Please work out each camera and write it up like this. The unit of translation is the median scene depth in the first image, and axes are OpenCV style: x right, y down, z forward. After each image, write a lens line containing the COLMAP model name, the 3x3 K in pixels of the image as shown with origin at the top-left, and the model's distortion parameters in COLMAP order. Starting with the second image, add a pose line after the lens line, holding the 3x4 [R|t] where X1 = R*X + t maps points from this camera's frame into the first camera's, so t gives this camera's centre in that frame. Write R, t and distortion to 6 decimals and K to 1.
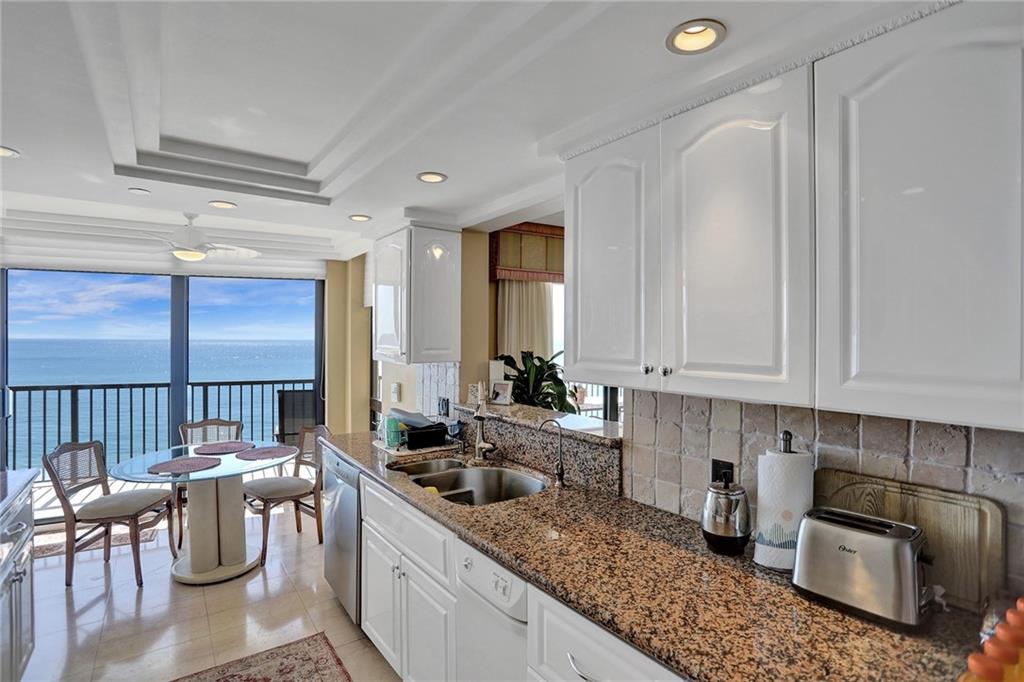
lens RADIAL K [[501.7, 0, 507.1], [0, 501.7, 342.0], [0, 0, 1]] dist [-0.041413, 0.020618]
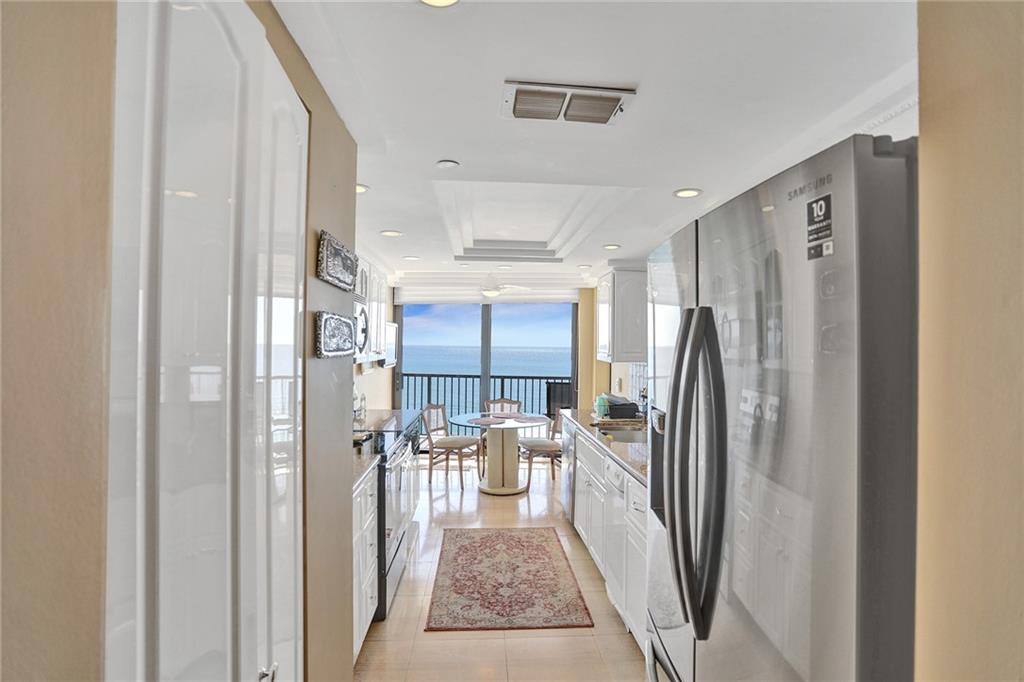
lens RADIAL K [[501.7, 0, 518.8], [0, 501.7, 346.0], [0, 0, 1]] dist [-0.041413, 0.020618]
pose [[0.861455, 0.007803, -0.507775, 0.269914], [-0.012090, 0.999914, -0.005146, 0.004957], [0.507691, 0.010572, 0.861474, -0.360835]]
